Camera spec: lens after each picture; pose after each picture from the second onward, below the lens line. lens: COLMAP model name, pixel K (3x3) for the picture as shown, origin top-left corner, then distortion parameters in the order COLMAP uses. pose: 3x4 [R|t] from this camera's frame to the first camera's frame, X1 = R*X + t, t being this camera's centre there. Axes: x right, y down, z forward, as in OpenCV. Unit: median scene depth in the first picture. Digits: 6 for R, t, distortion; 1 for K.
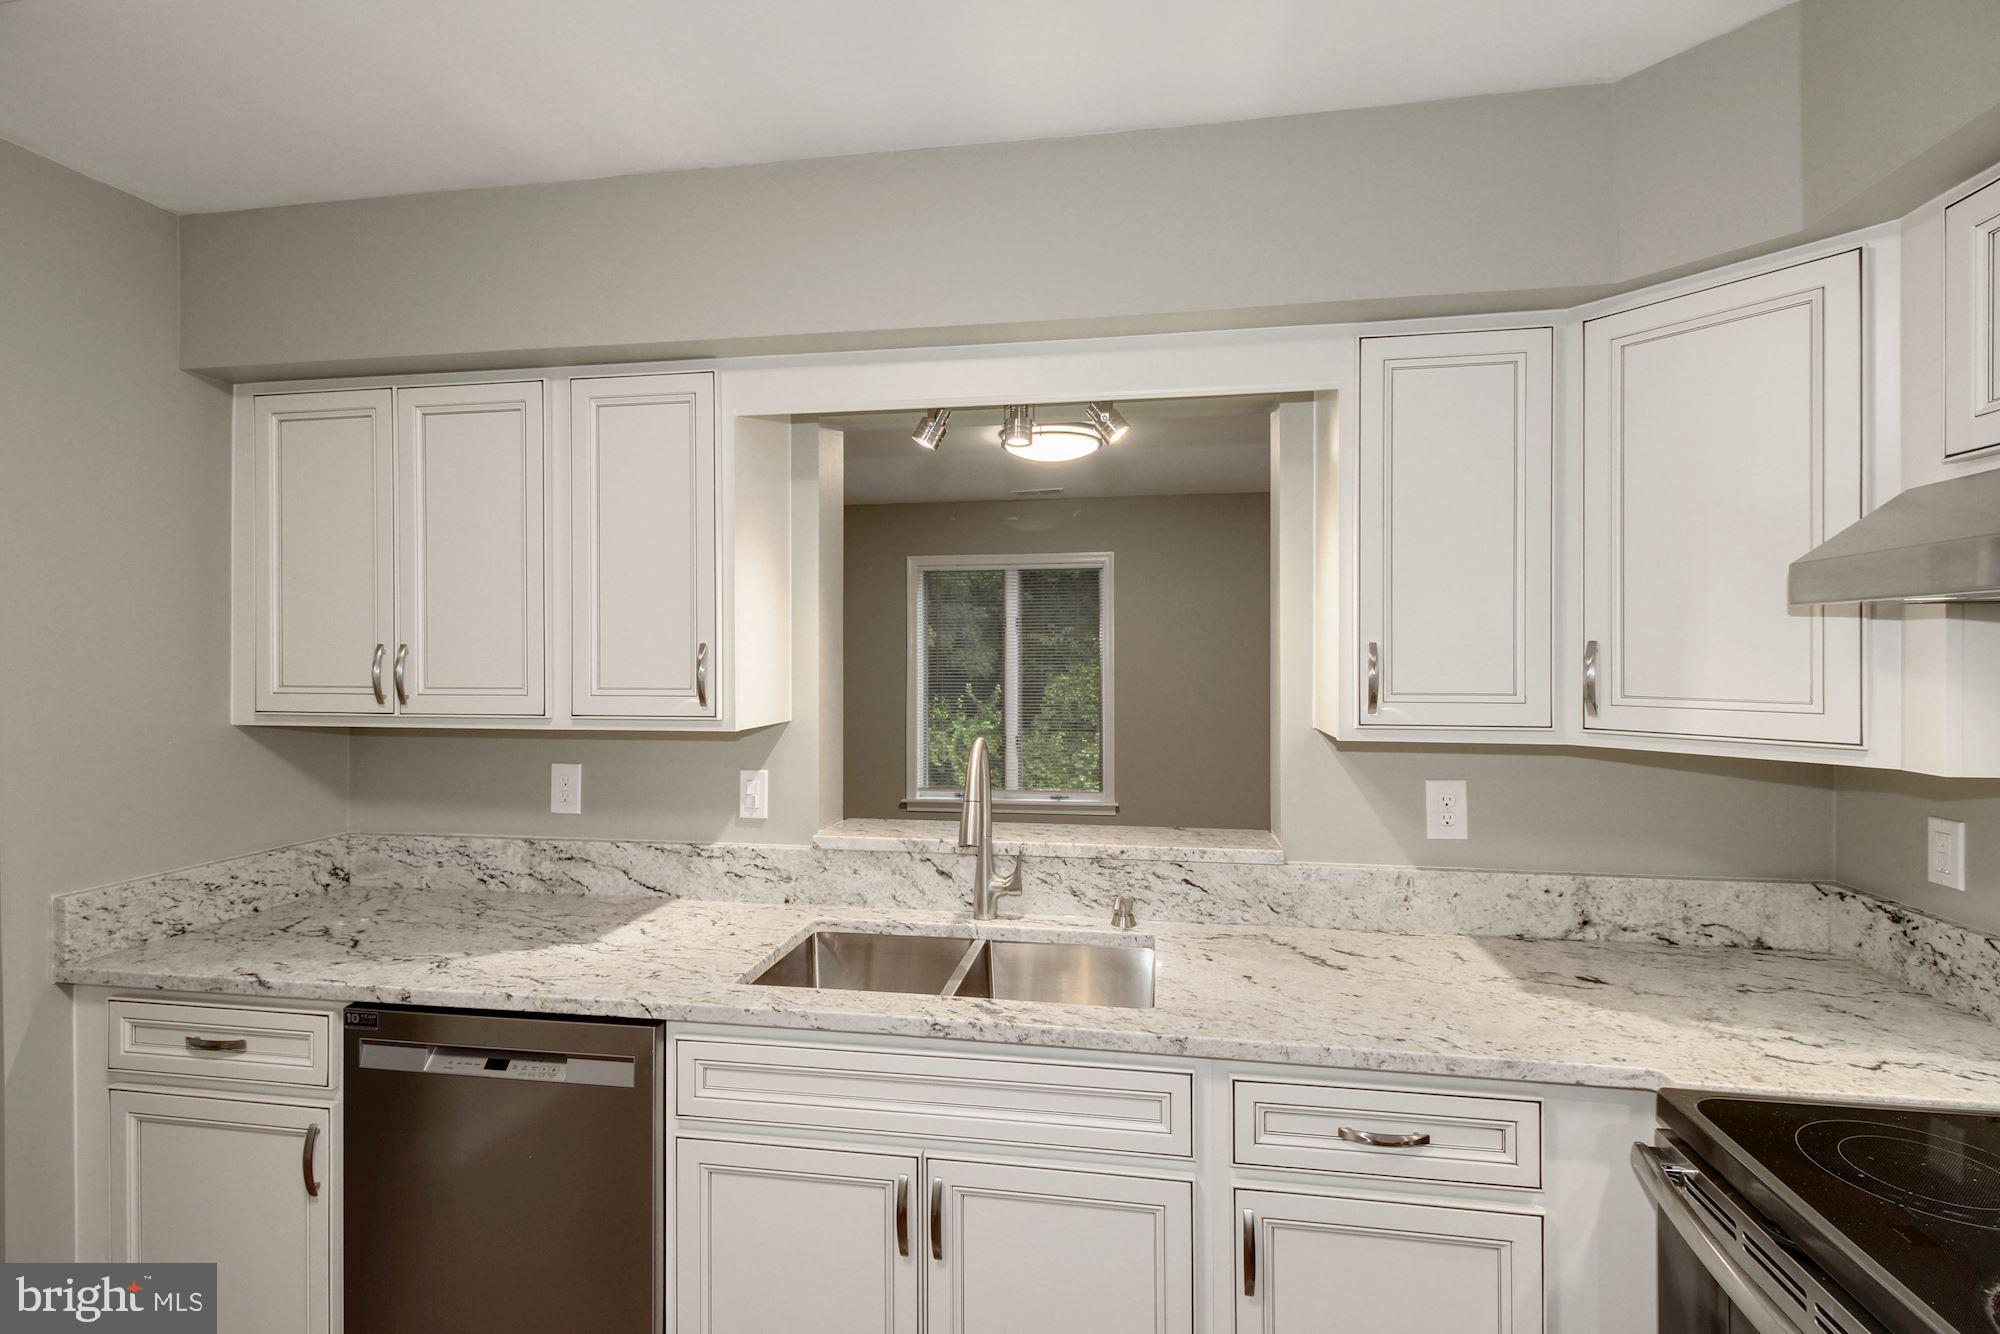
lens RADIAL K [[937.0, 0, 1000.9], [0, 937.0, 652.0], [0, 0, 1]] dist [0.027804, -0.015213]
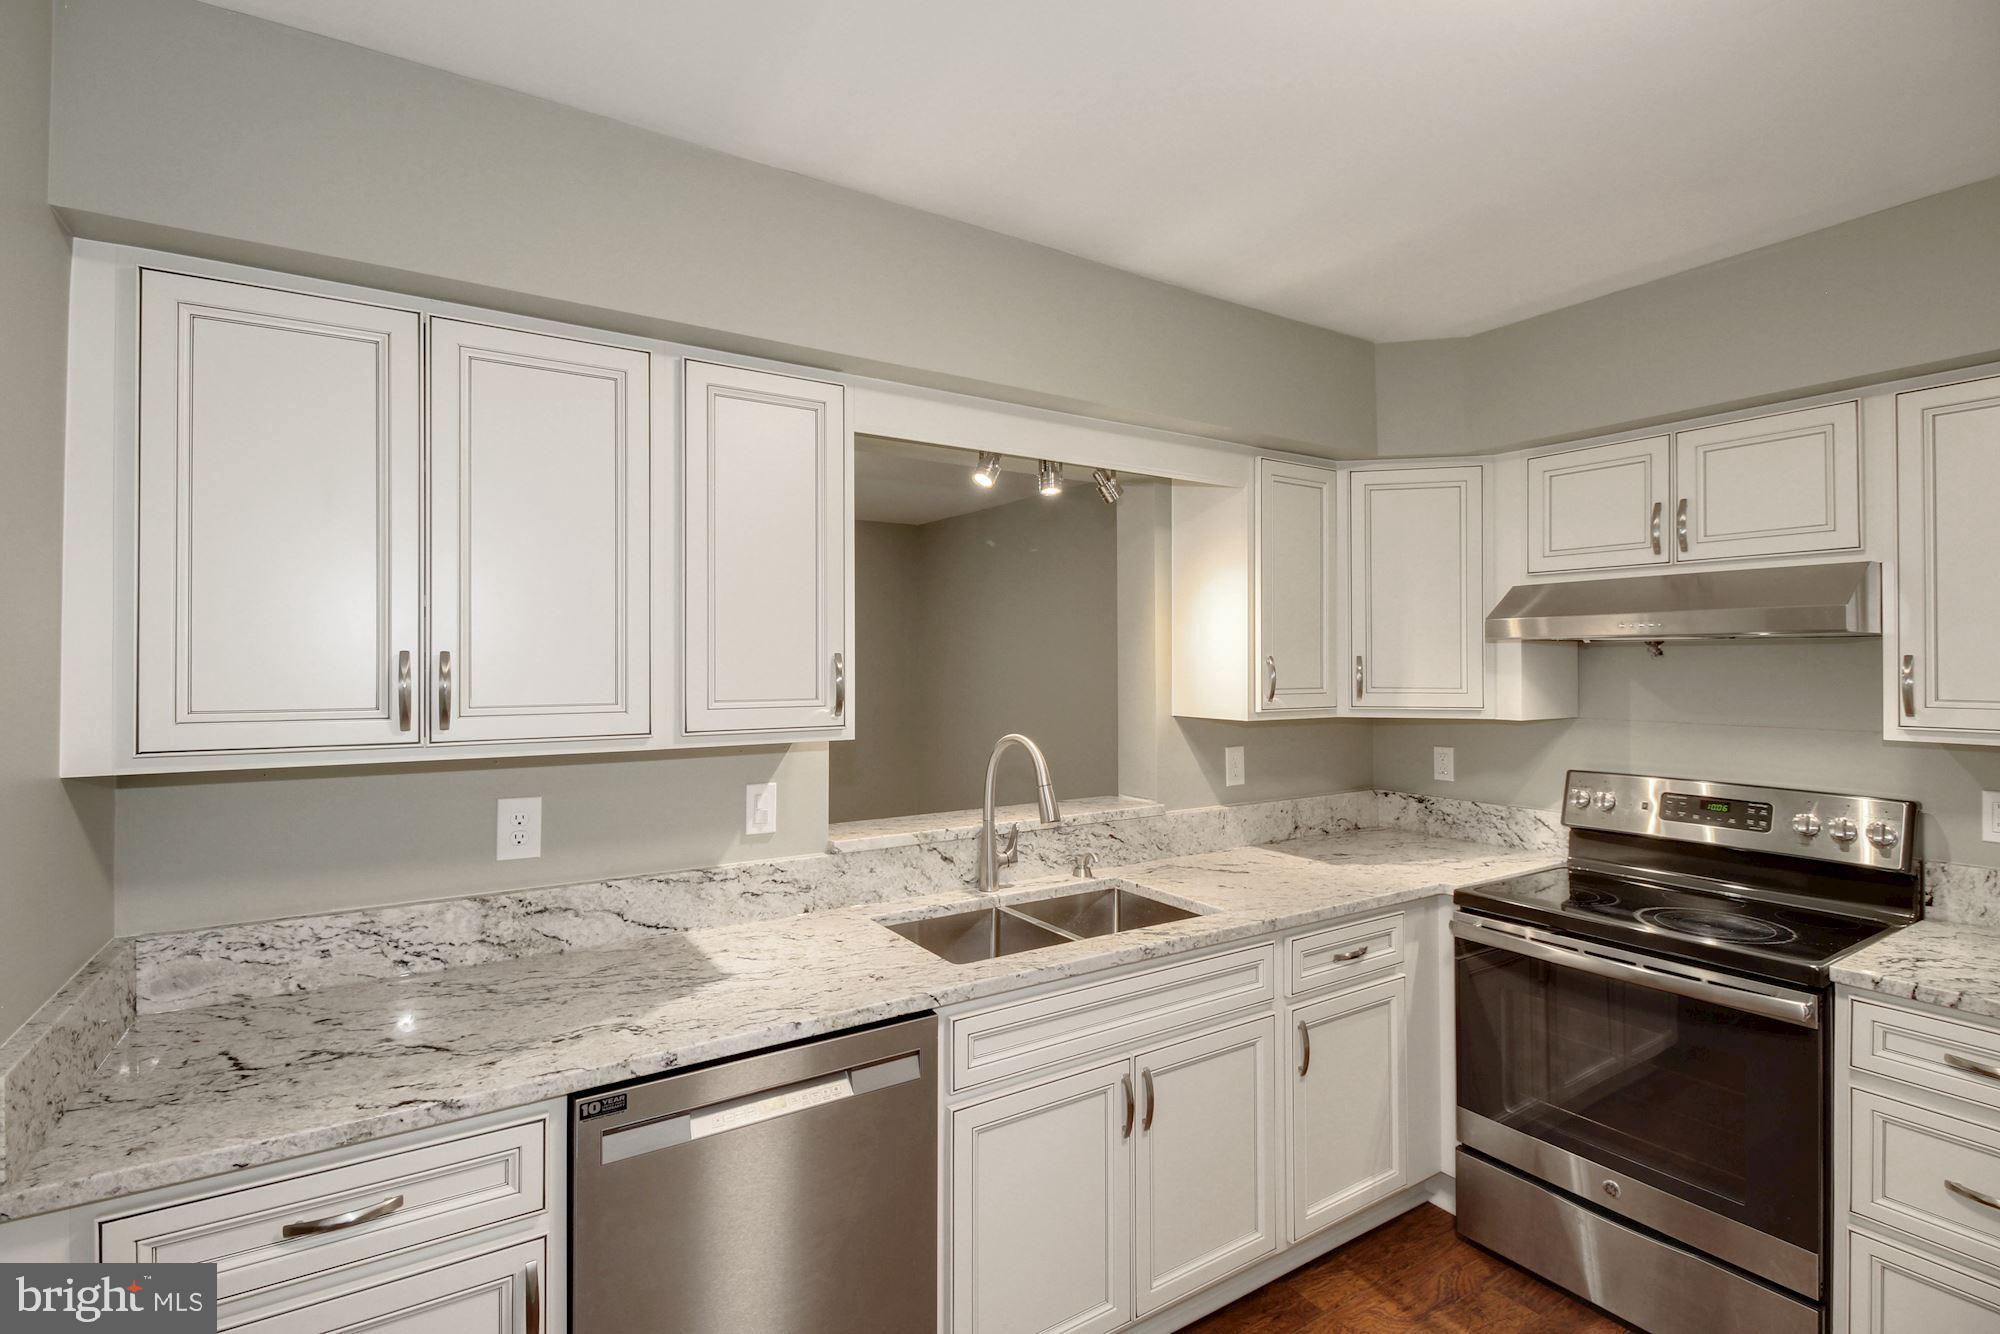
lens RADIAL K [[936.6, 0, 1000.6], [0, 936.6, 654.2], [0, 0, 1]] dist [0.021247, -0.015594]
pose [[0.739412, 0.006806, 0.673219, -0.820517], [-0.001324, 0.999962, -0.008654, 0.000234], [-0.673252, 0.005508, 0.739393, 0.132795]]
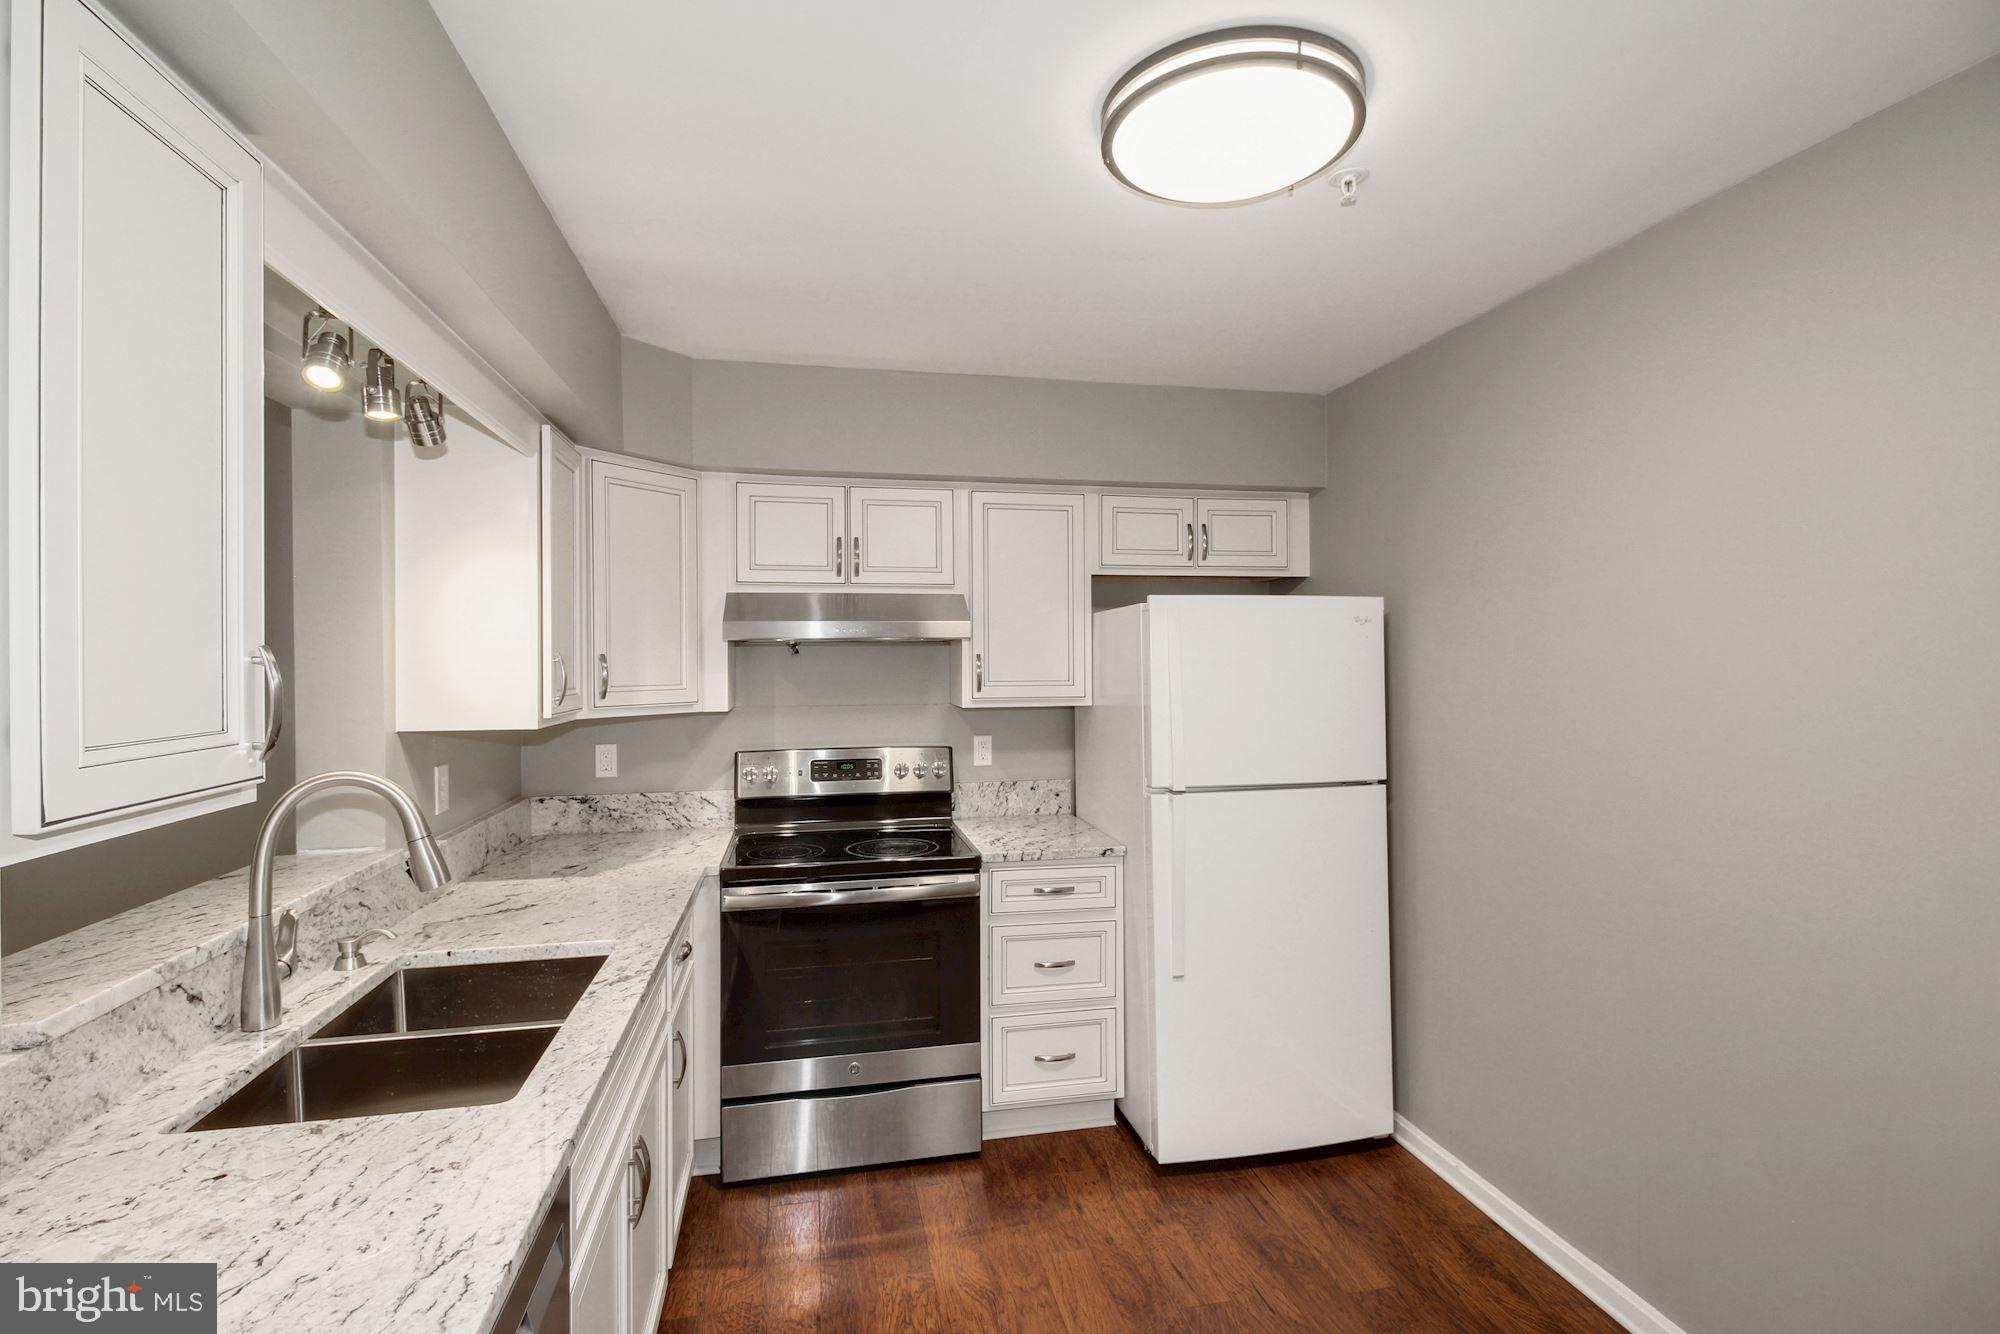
lens RADIAL K [[936.6, 0, 1000.6], [0, 936.6, 654.2], [0, 0, 1]] dist [0.021247, -0.015594]
pose [[-0.363464, 0.008396, 0.931571, -0.941956], [0.005583, 0.999961, -0.006834, 0.002485], [-0.931592, 0.002717, -0.363496, 0.758178]]
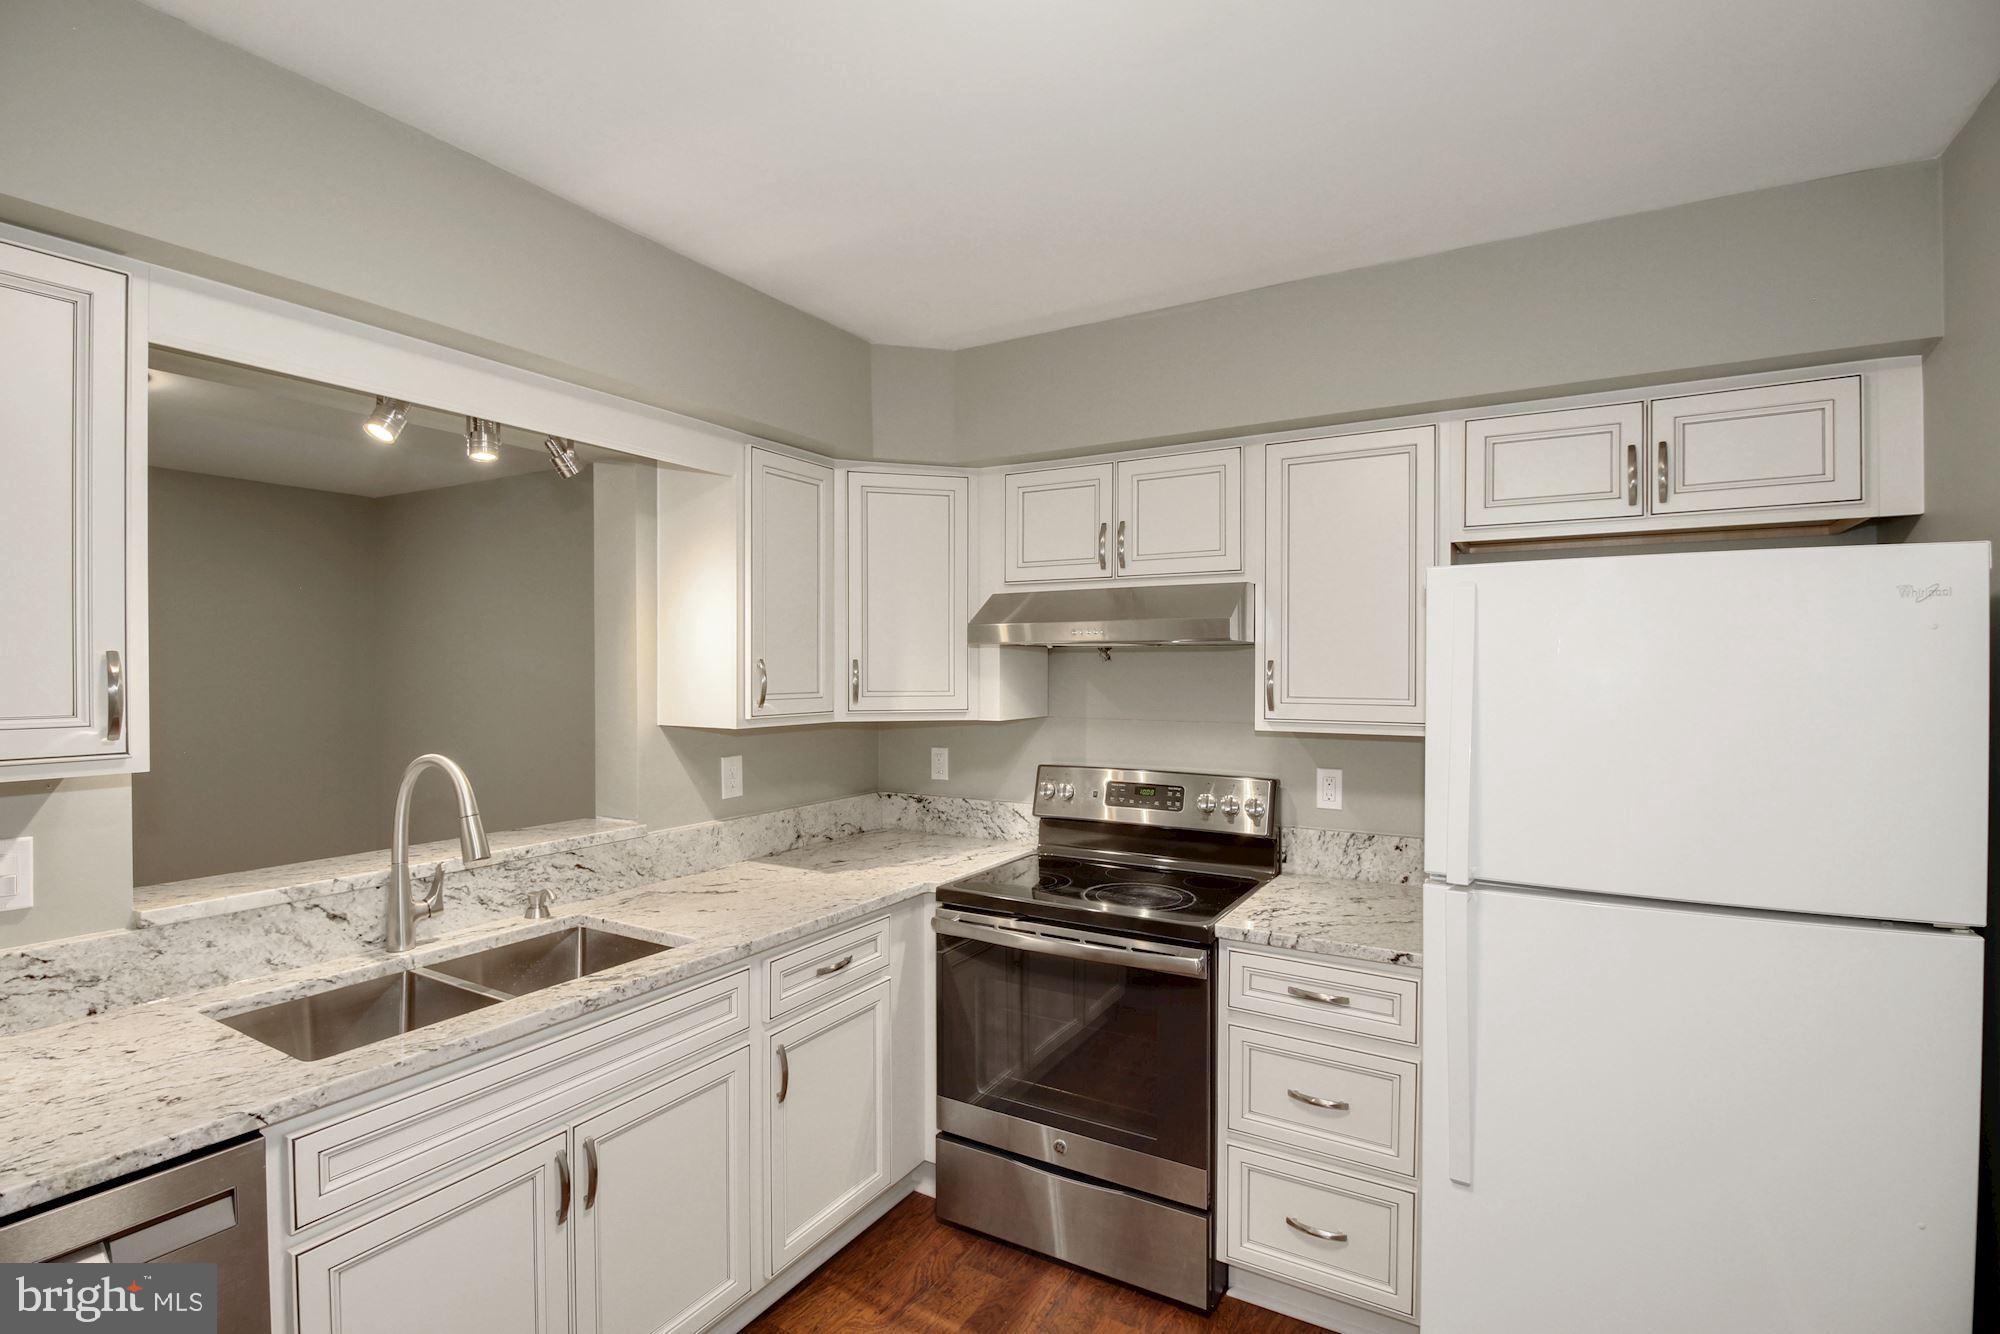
lens RADIAL K [[937.8, 0, 999.8], [0, 937.8, 673.3], [0, 0, 1]] dist [0.002549, -0.015135]
pose [[0.359999, -0.005045, 0.932939, -0.693576], [-0.002506, 0.999977, 0.006375, 0.001137], [-0.932949, -0.004633, 0.359978, 0.114239]]
